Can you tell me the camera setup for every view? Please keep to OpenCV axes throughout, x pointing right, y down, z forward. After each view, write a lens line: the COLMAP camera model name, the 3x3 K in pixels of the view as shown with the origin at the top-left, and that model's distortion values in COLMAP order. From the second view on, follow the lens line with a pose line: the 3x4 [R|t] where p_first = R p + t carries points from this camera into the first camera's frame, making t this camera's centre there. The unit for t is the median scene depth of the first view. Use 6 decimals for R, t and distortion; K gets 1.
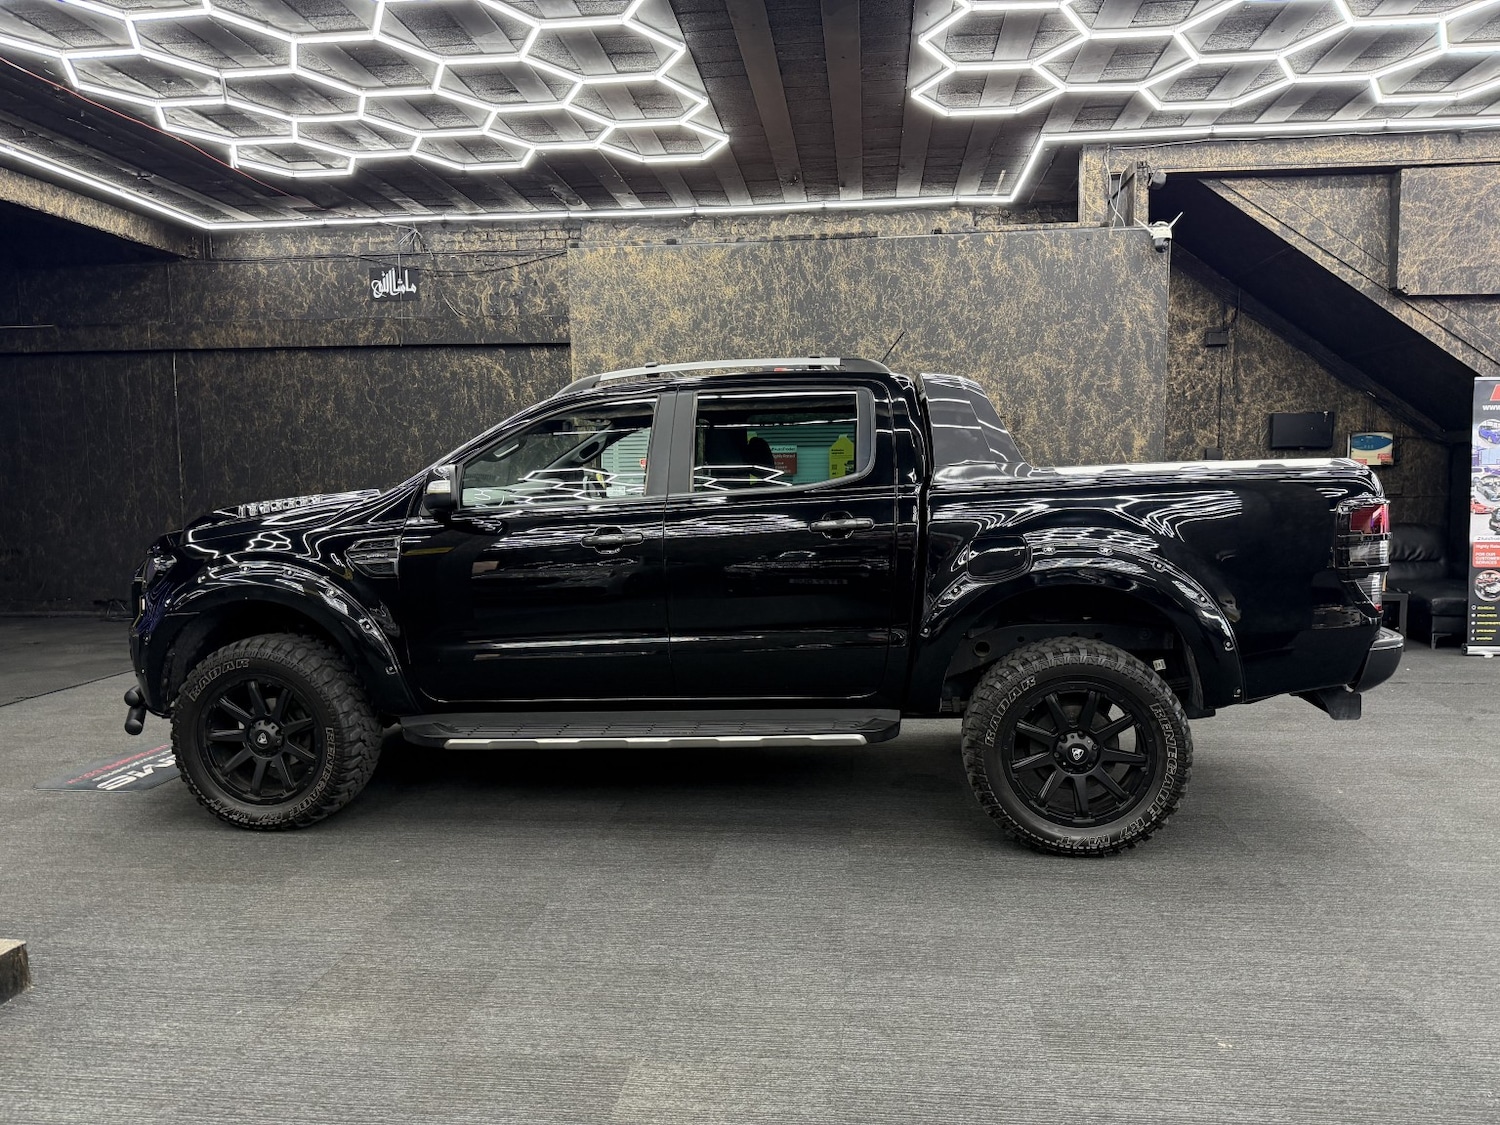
lens RADIAL K [[1063.8, 0, 763.1], [0, 1063.8, 571.1], [0, 0, 1]] dist [0.012430, -0.019043]
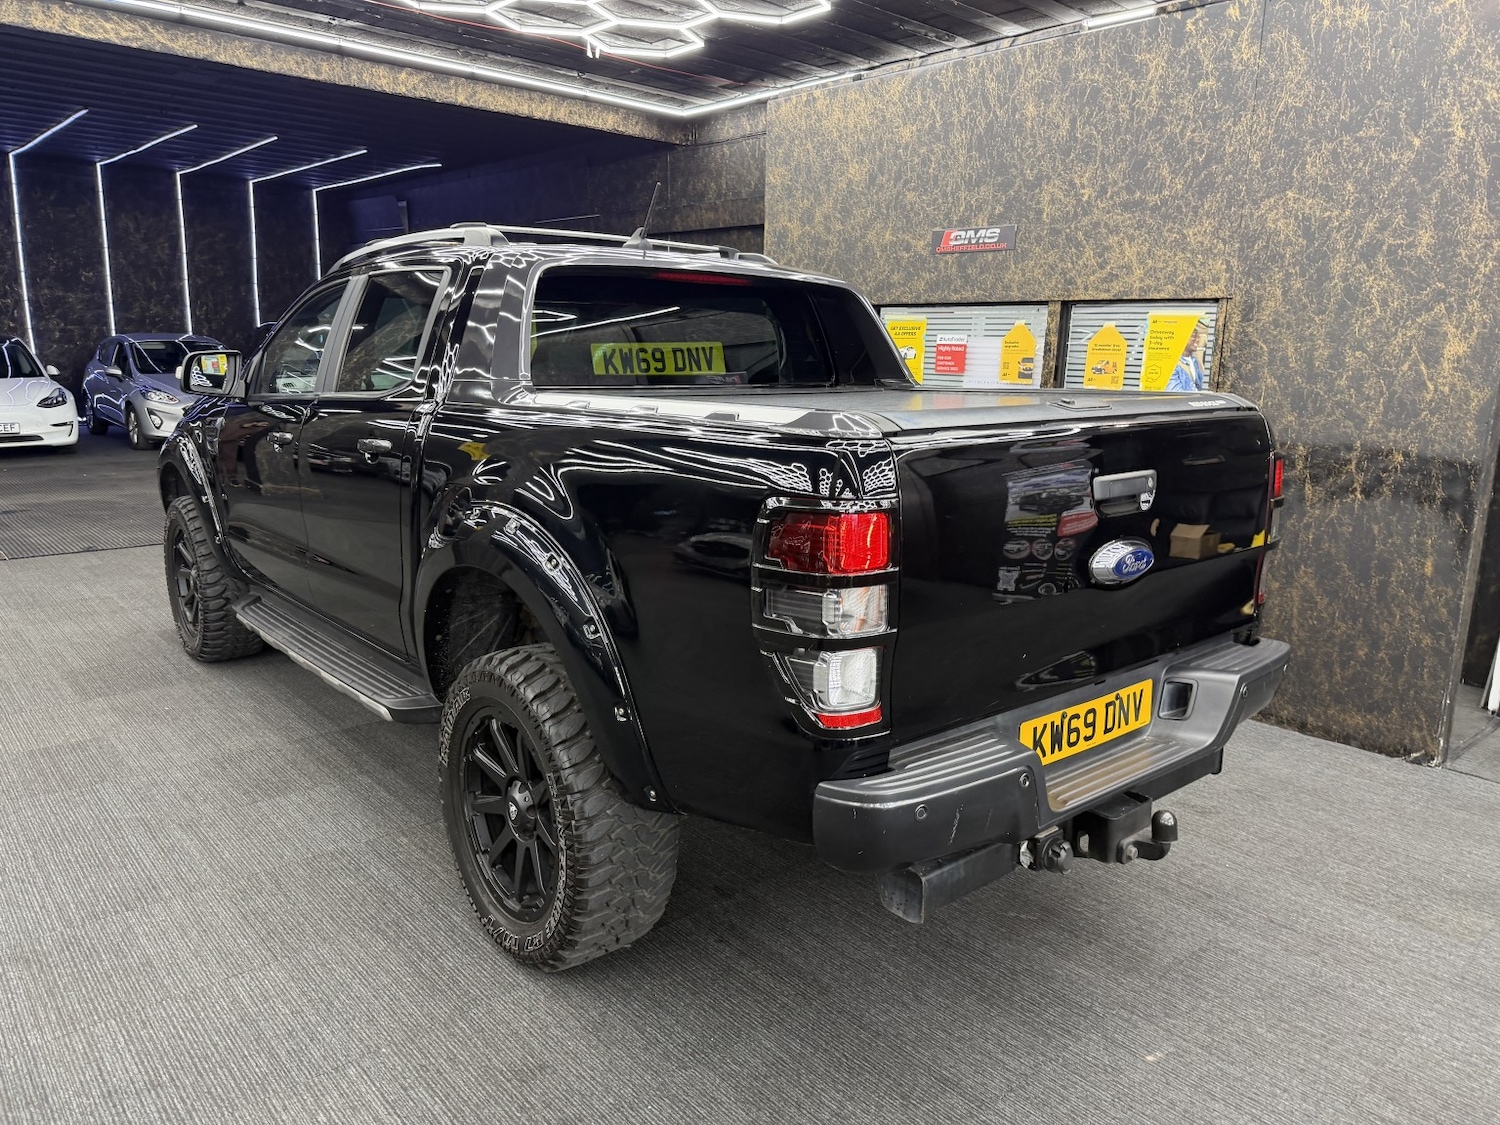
lens RADIAL K [[1063.8, 0, 756.6], [0, 1063.8, 554.4], [0, 0, 1]] dist [0.012430, -0.019043]
pose [[0.738629, 0.163107, -0.654082, 0.459326], [-0.097760, 0.985947, 0.135467, -0.053994], [0.666986, -0.036117, 0.744194, 0.338685]]
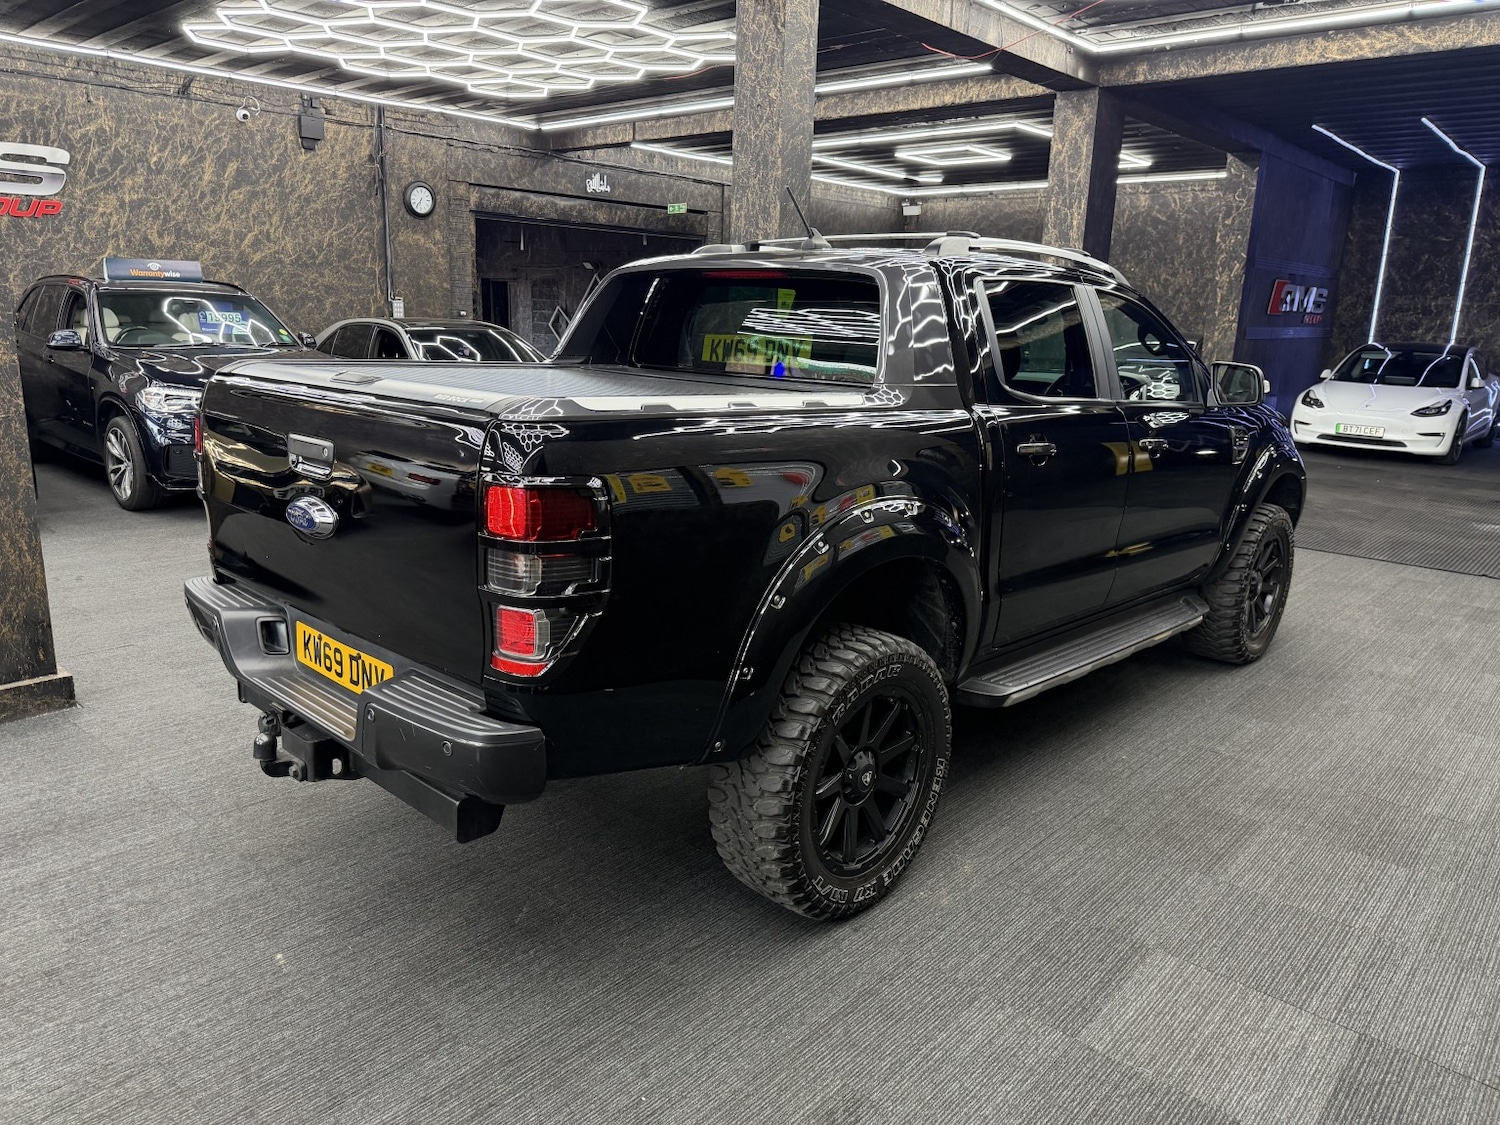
lens RADIAL K [[1063.8, 0, 748.9], [0, 1063.8, 558.5], [0, 0, 1]] dist [0.012430, -0.019043]
pose [[-0.583231, 0.183359, -0.791341, 0.534589], [-0.096953, 0.951514, 0.291928, -0.126317], [0.806499, 0.246984, -0.537175, 0.970697]]
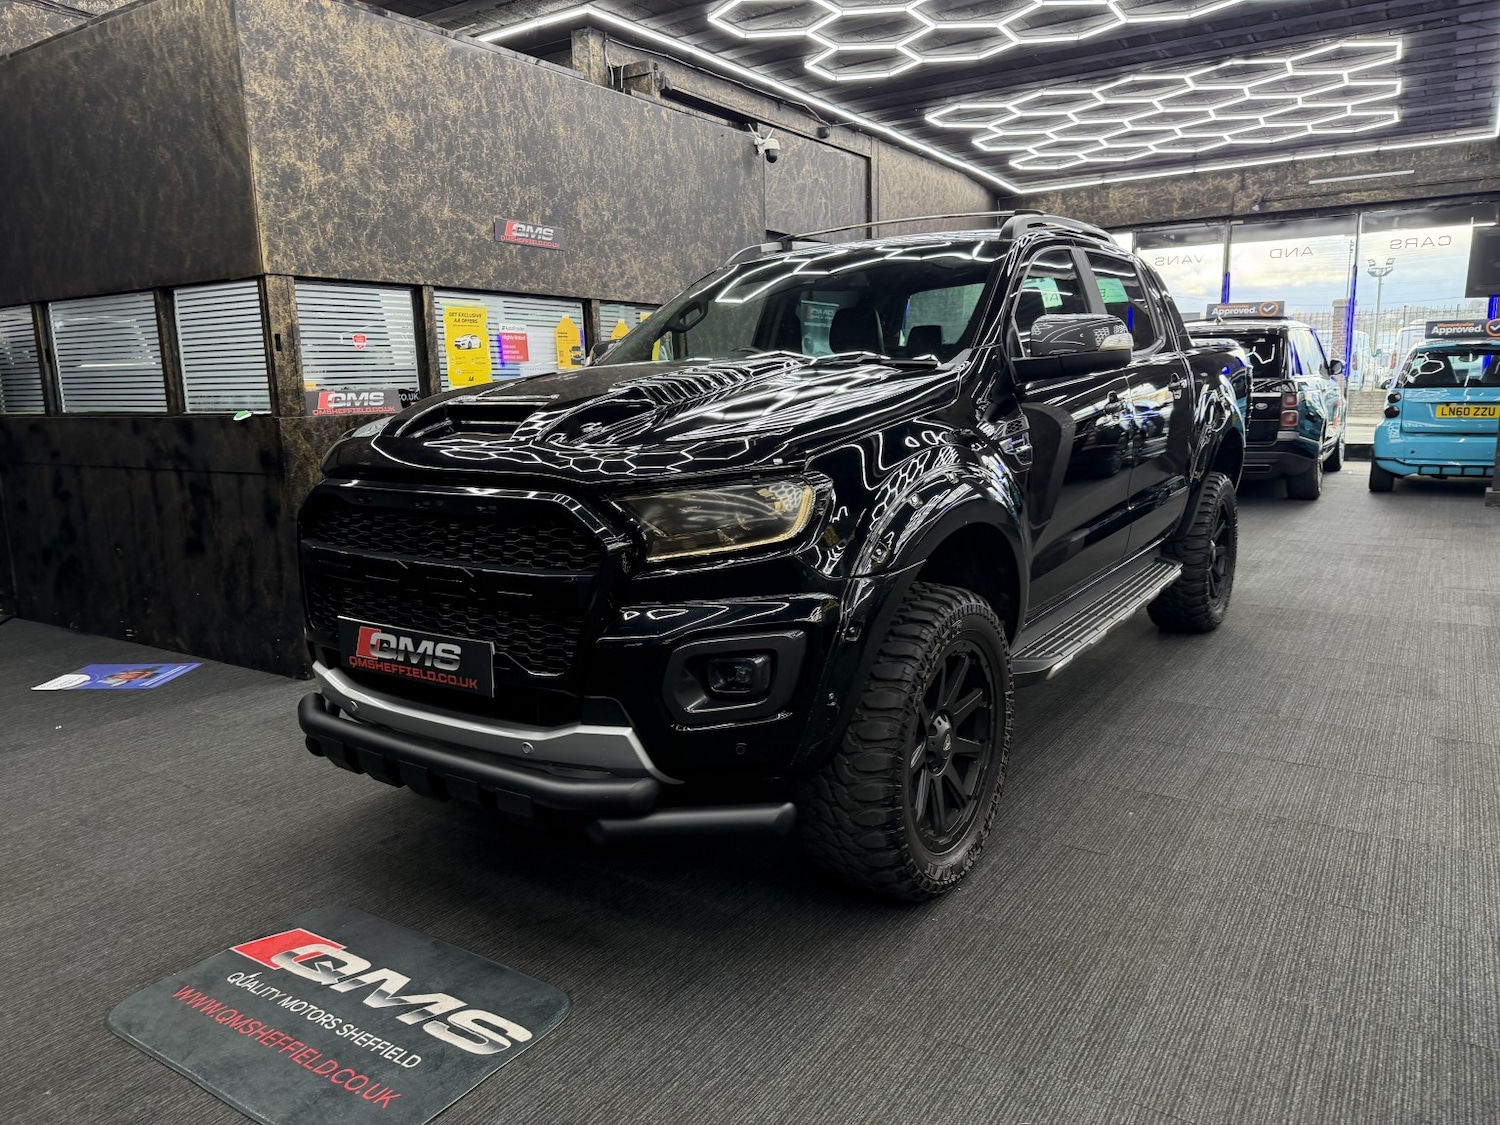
lens RADIAL K [[1063.8, 0, 759.7], [0, 1063.8, 569.1], [0, 0, 1]] dist [0.012430, -0.019043]
pose [[0.452759, -0.154662, 0.878117, -0.642348], [0.097227, 0.987532, 0.123803, -0.018518], [-0.886316, 0.029324, 0.462151, 0.492999]]
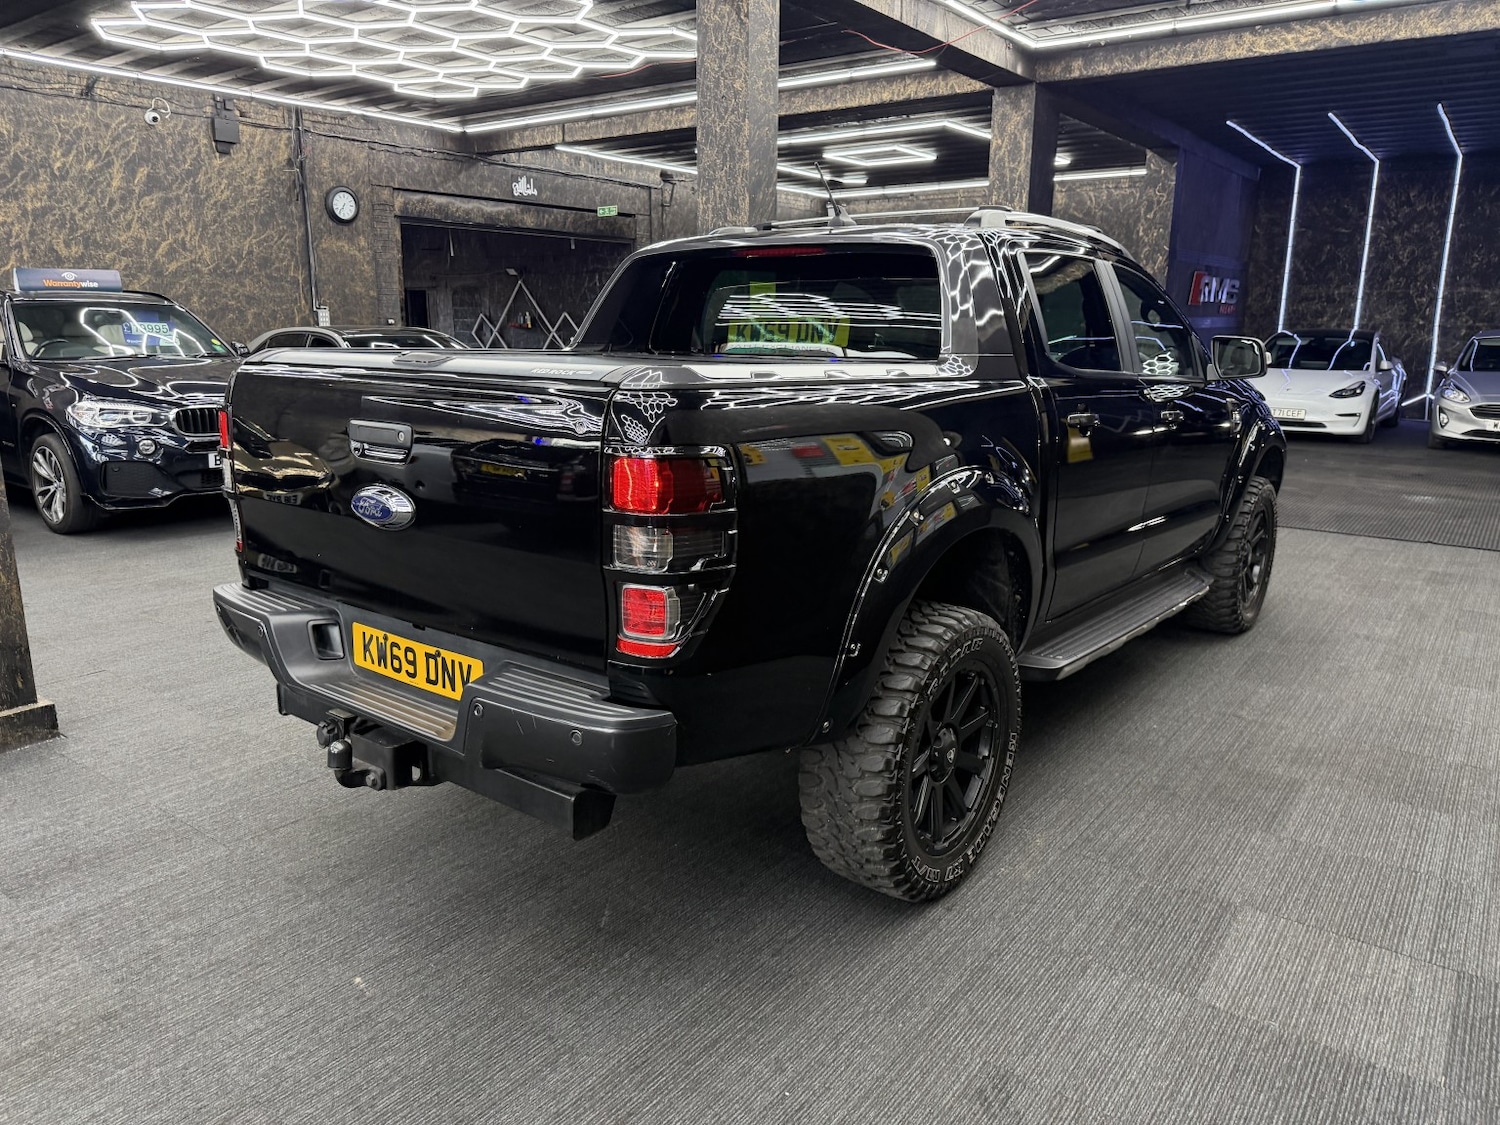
lens RADIAL K [[1063.8, 0, 761.1], [0, 1063.8, 562.4], [0, 0, 1]] dist [0.012430, -0.019043]
pose [[-0.502386, 0.203789, -0.840285, 0.560312], [-0.080923, 0.956480, 0.280351, -0.107632], [0.860848, 0.208843, -0.464031, 0.917655]]
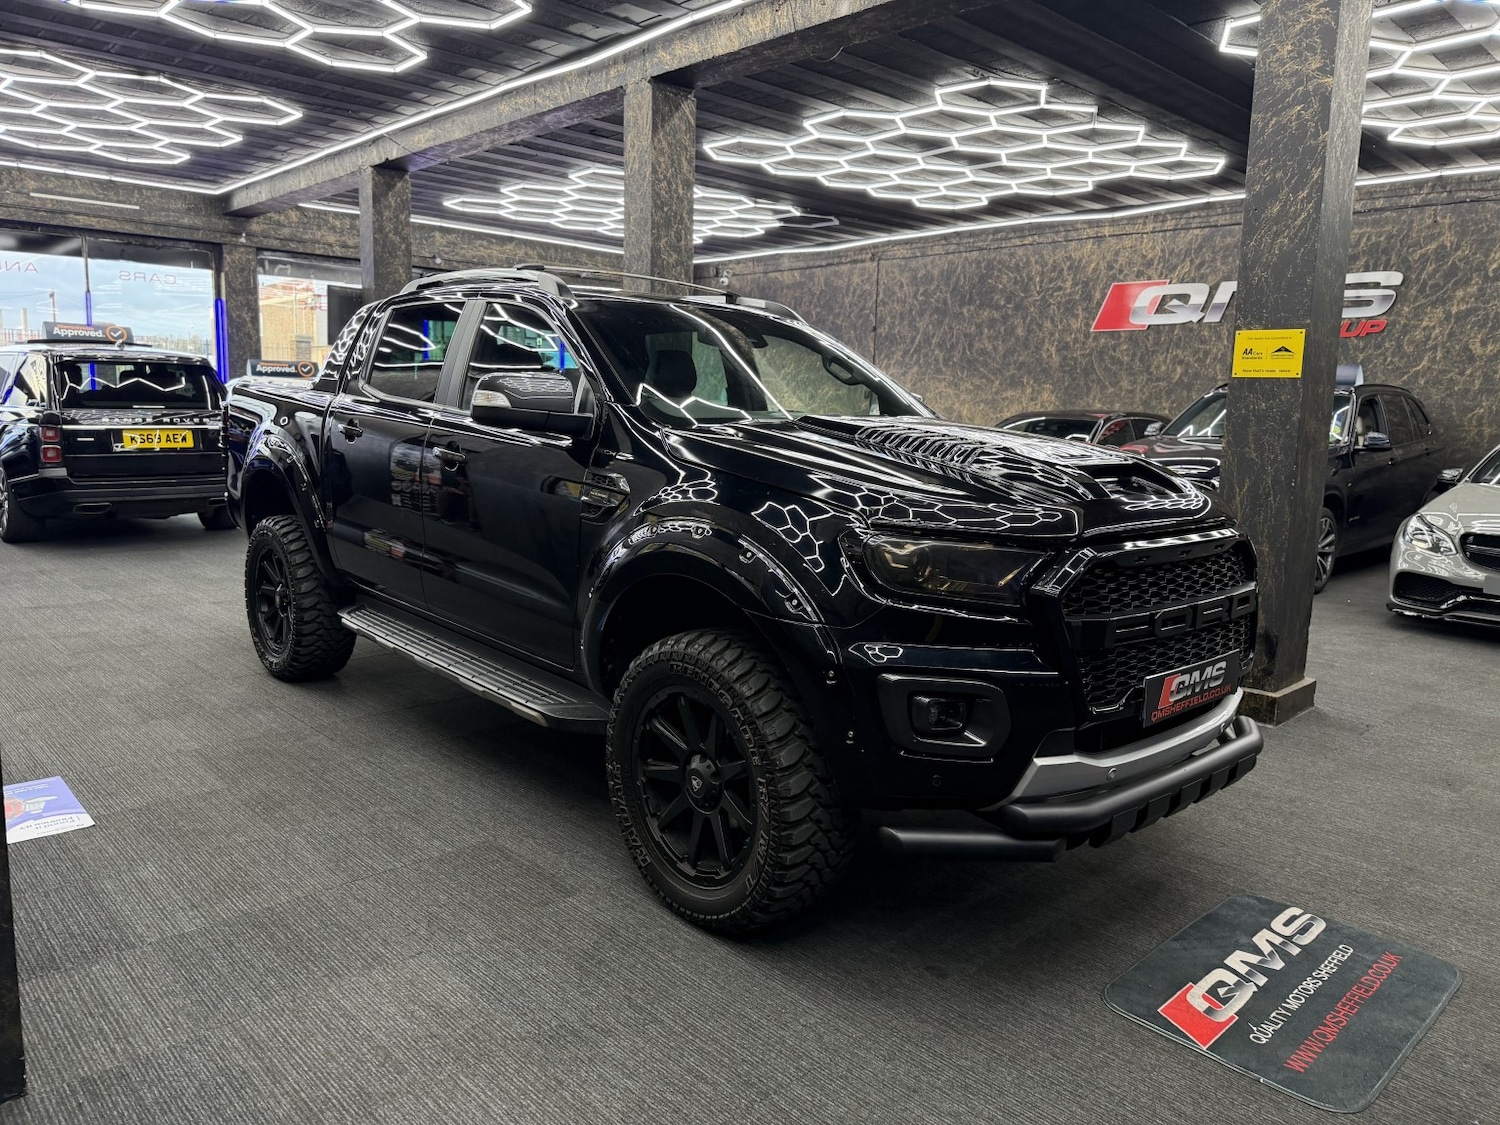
lens RADIAL K [[1063.8, 0, 757.4], [0, 1063.8, 554.0], [0, 0, 1]] dist [0.012430, -0.019043]
pose [[-0.765290, -0.098017, 0.636179, -0.518173], [0.042409, 0.978513, 0.201777, -0.092195], [-0.642287, 0.181398, -0.744689, 1.134180]]
